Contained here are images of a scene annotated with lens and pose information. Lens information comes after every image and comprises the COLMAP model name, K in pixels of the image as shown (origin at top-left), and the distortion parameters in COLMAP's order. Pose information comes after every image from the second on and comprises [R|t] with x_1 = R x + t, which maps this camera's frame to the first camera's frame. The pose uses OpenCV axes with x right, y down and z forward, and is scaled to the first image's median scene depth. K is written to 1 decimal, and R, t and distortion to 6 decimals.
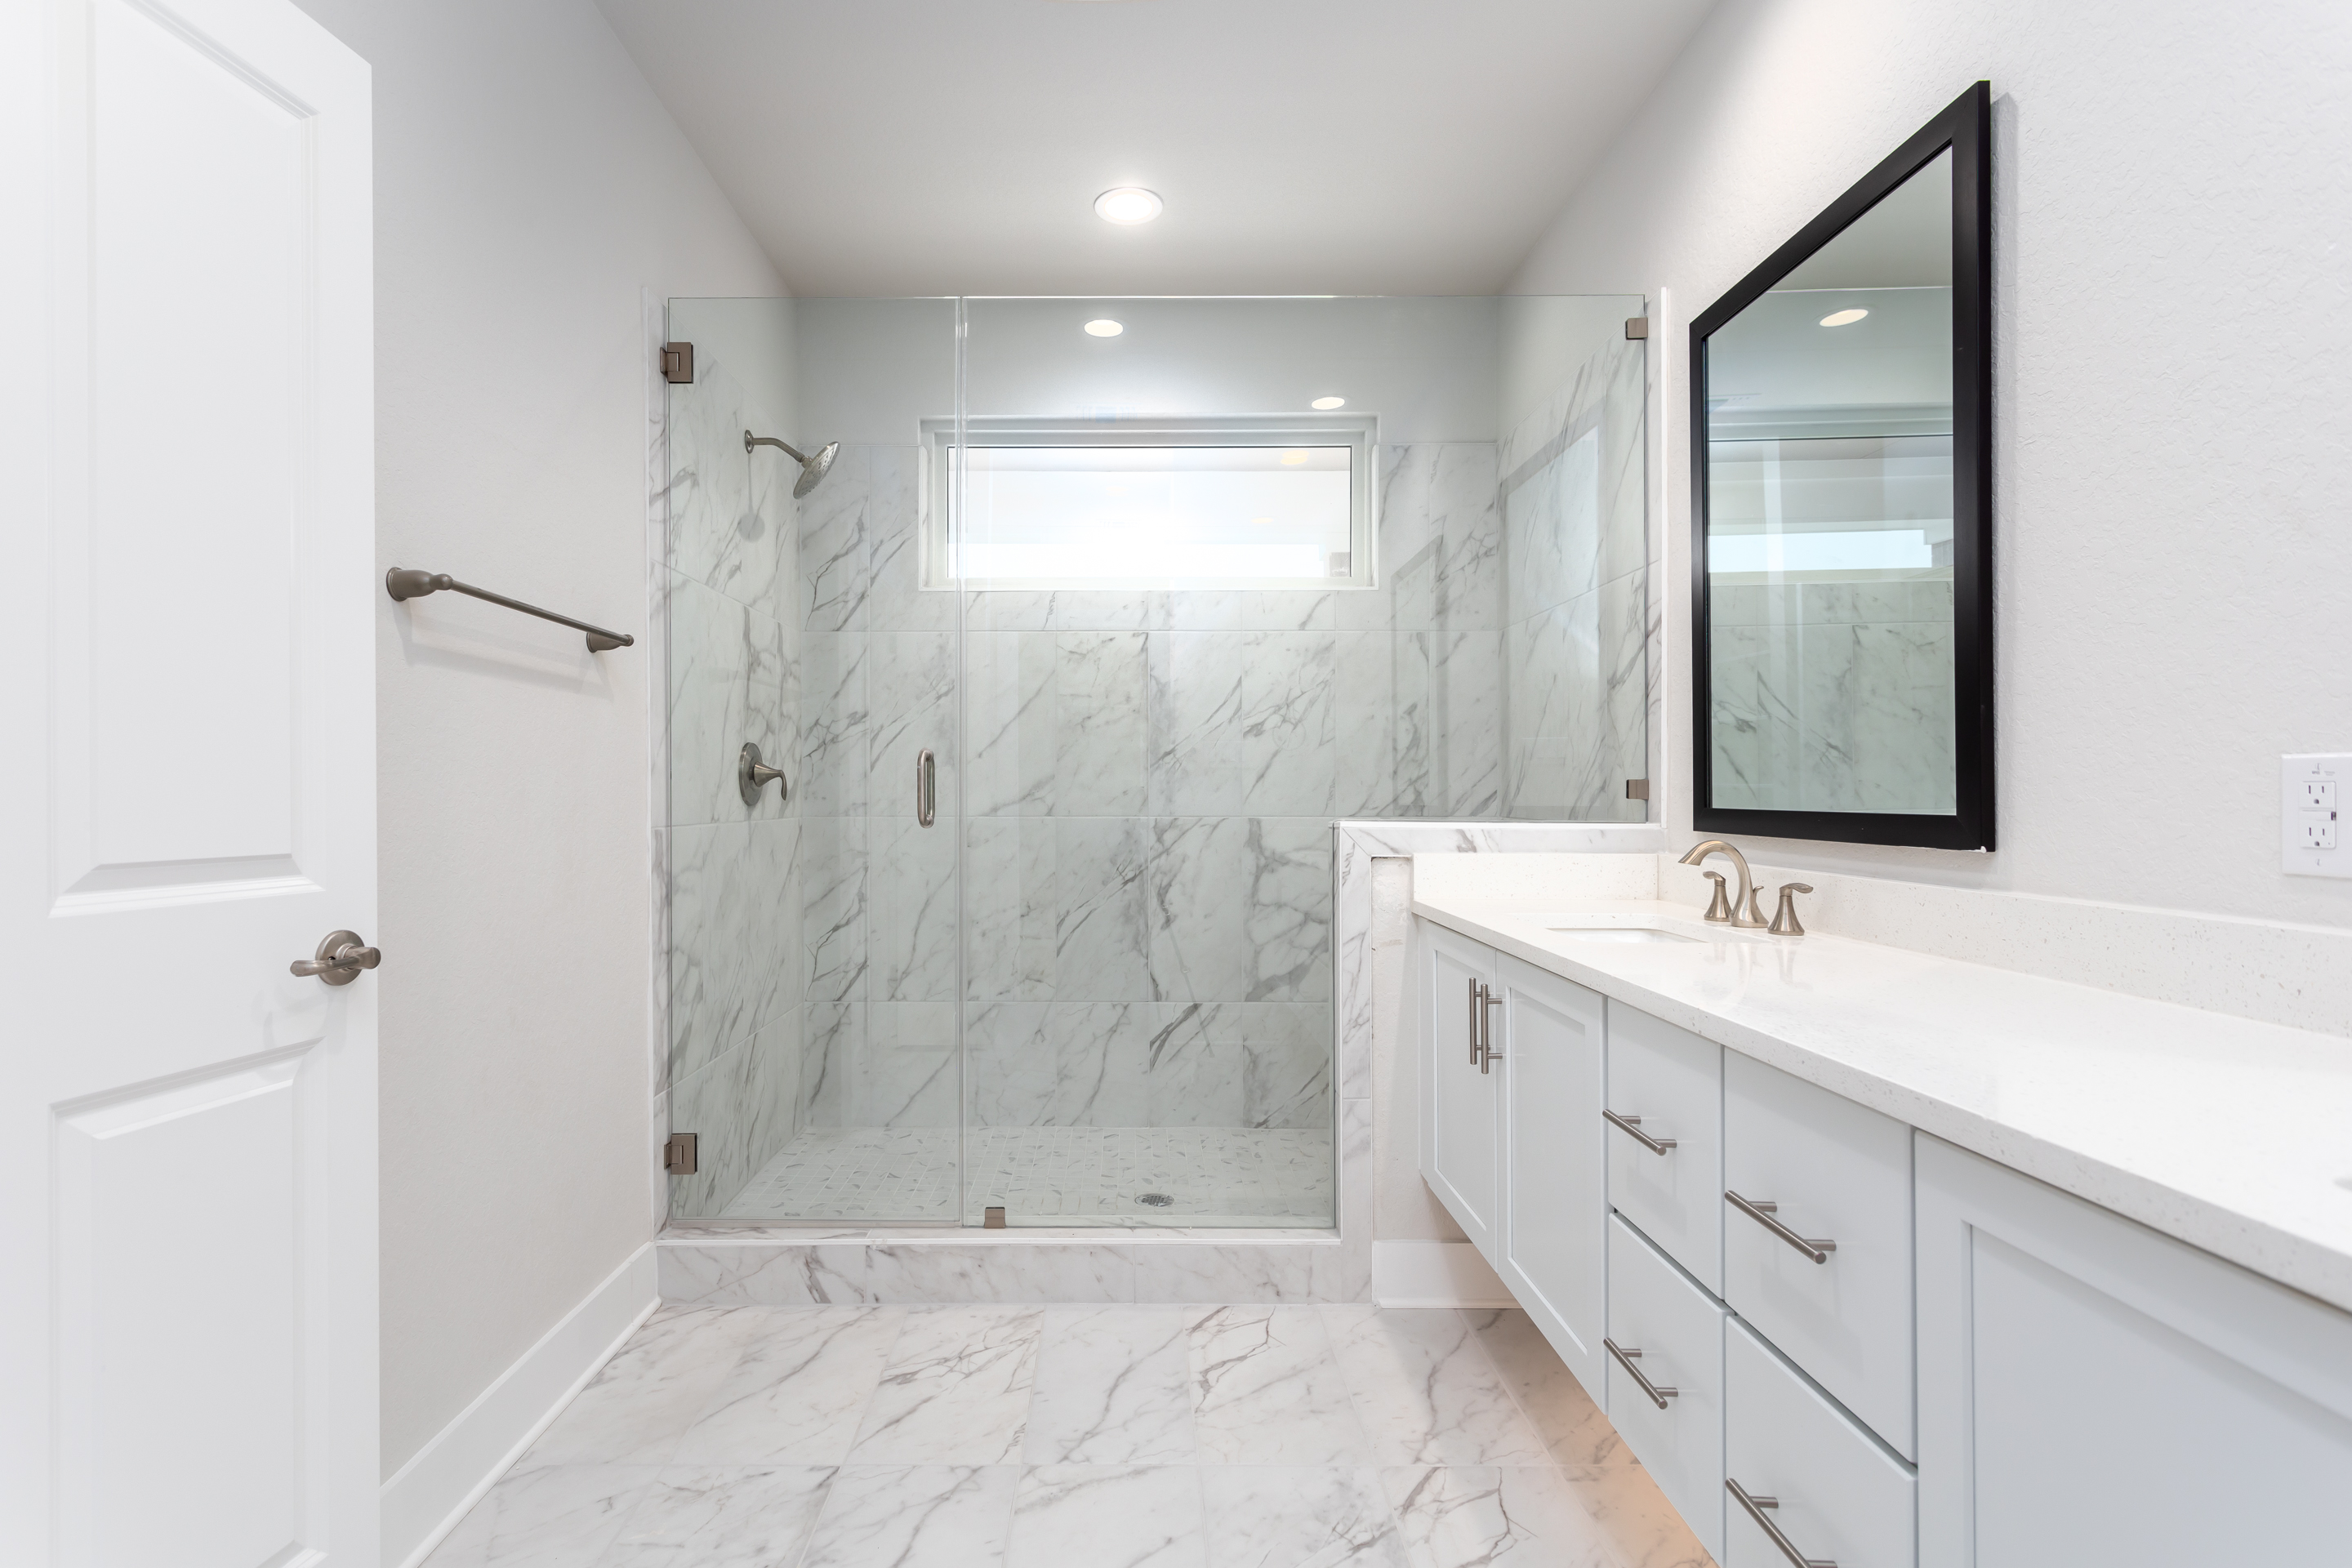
lens RADIAL K [[1141.6, 0, 1159.6], [0, 1141.6, 781.7], [0, 0, 1]] dist [0.003078, 0.001302]
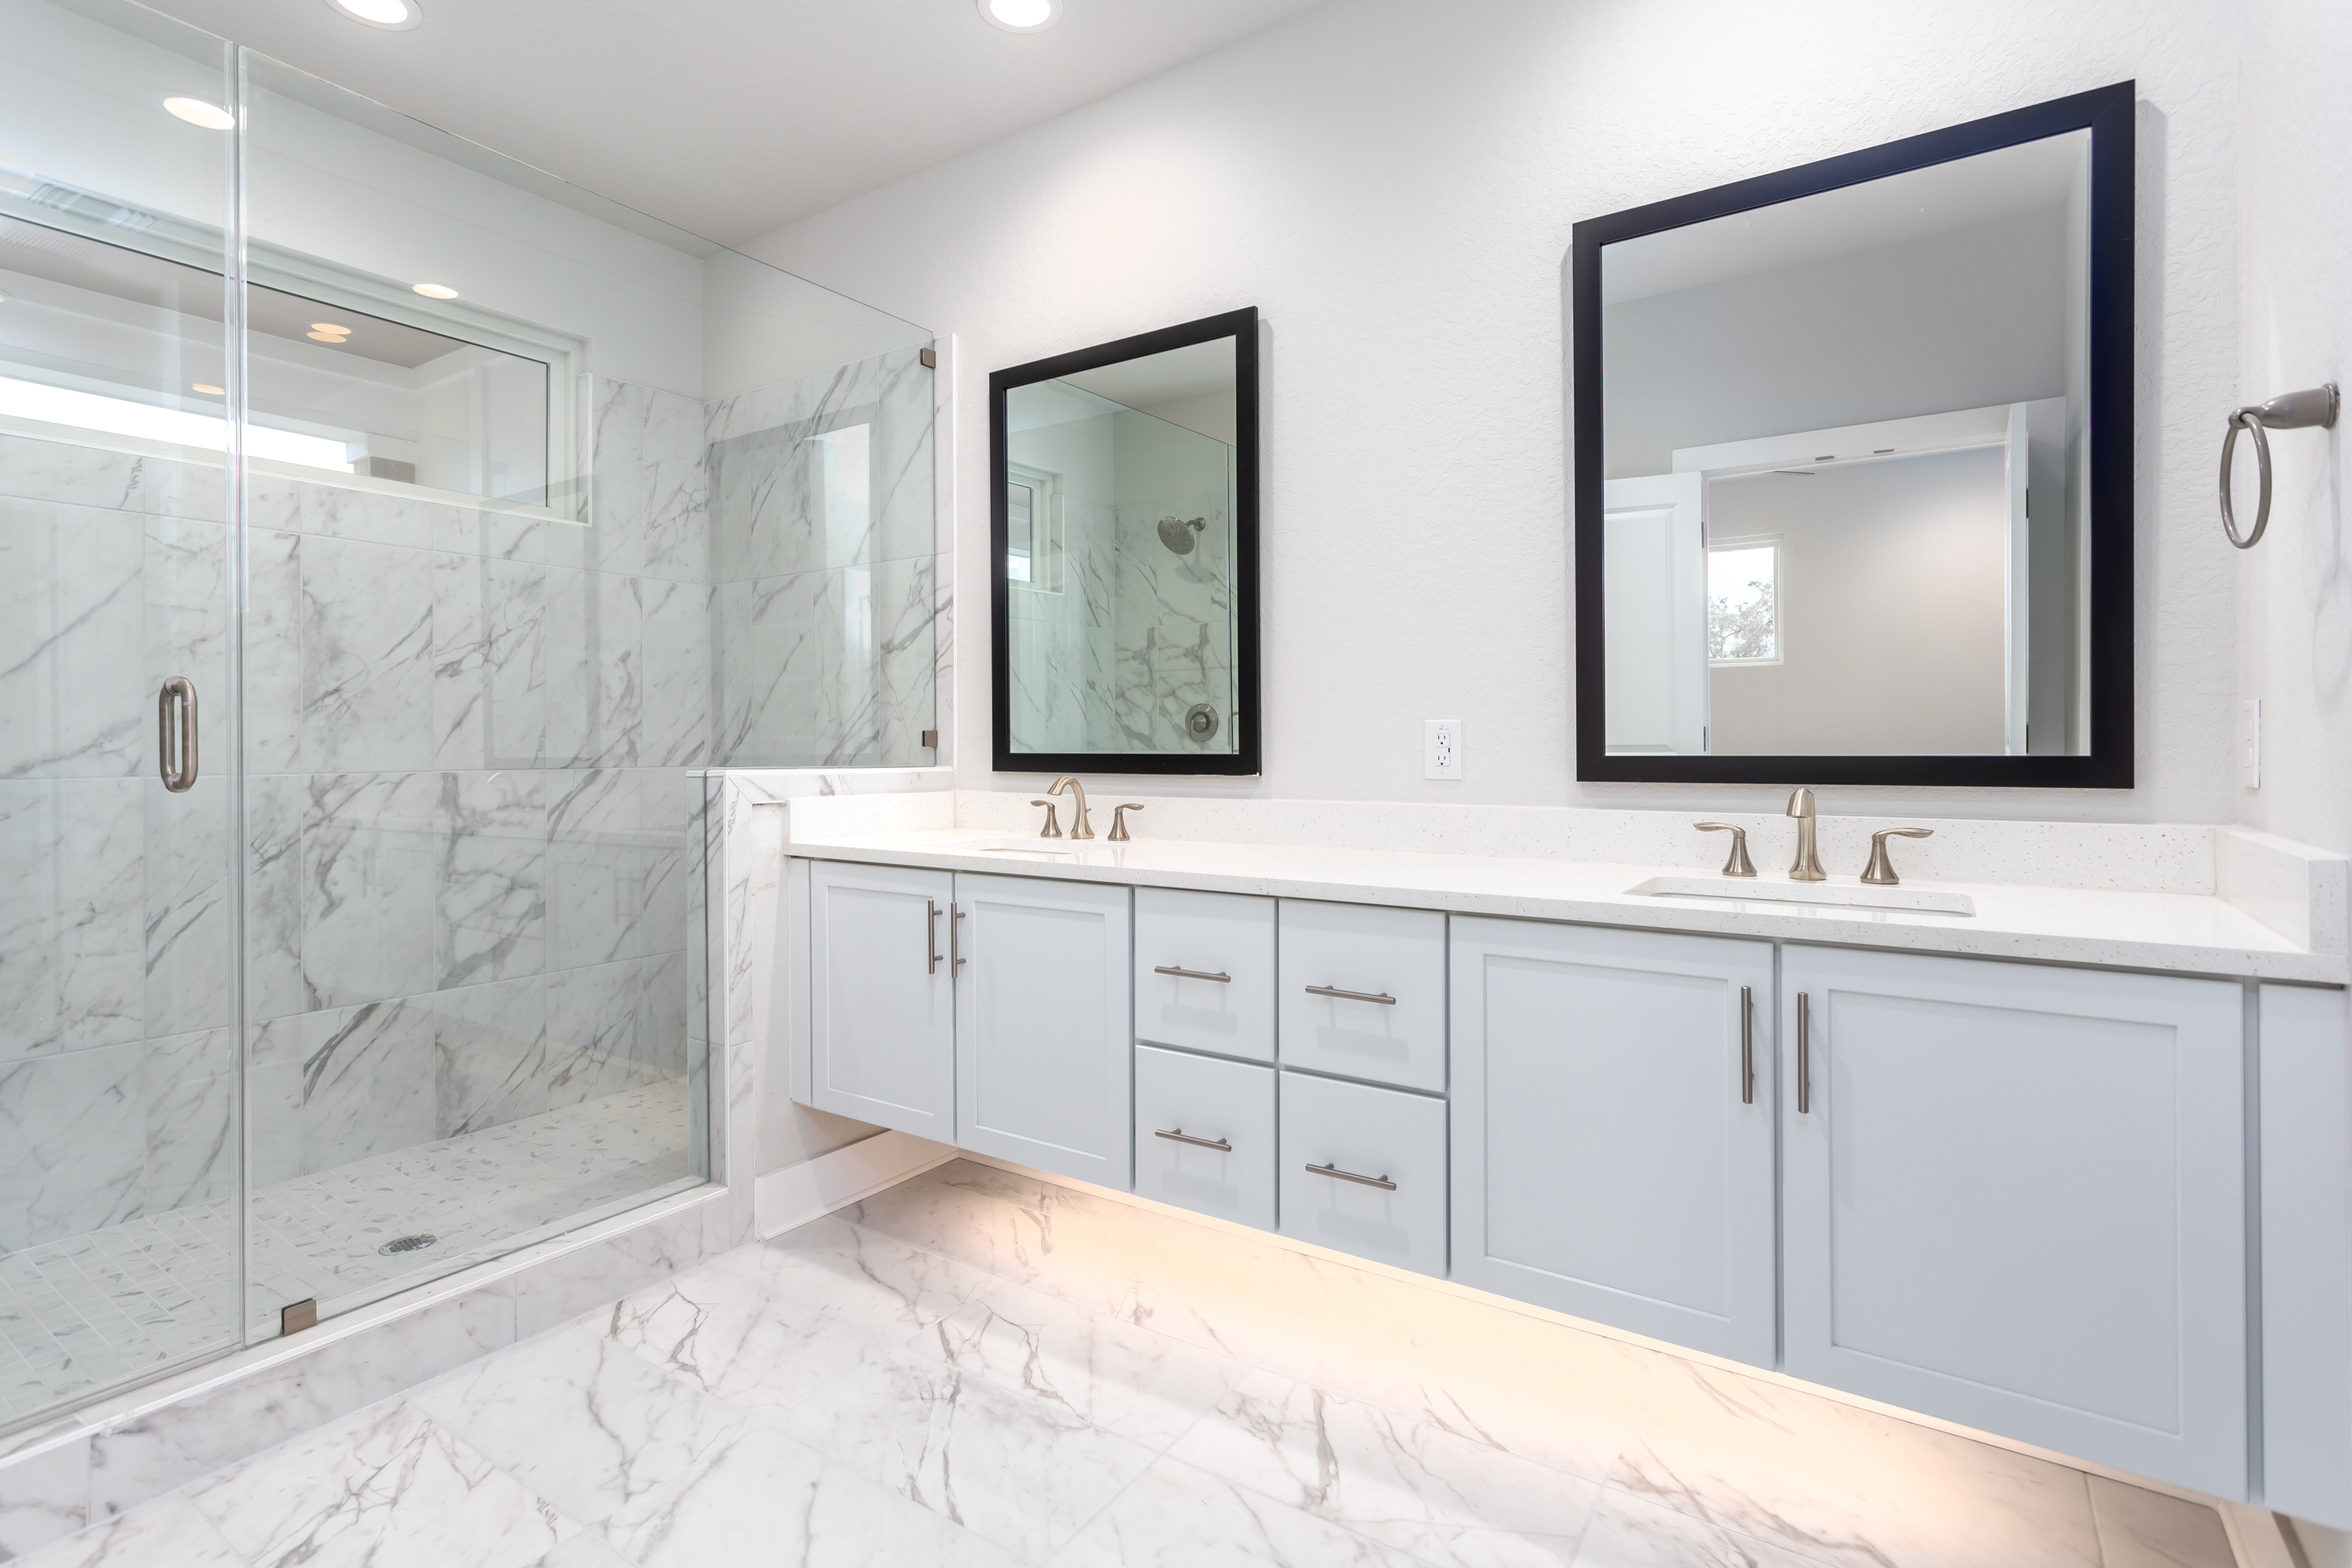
lens RADIAL K [[1127.7, 0, 1142.0], [0, 1127.7, 733.9], [0, 0, 1]] dist [0.000893, 0.000215]
pose [[0.564190, 0.006438, 0.825620, -0.437397], [-0.004929, 0.999978, -0.004429, 0.005578], [-0.825630, -0.001571, 0.564209, 0.138446]]
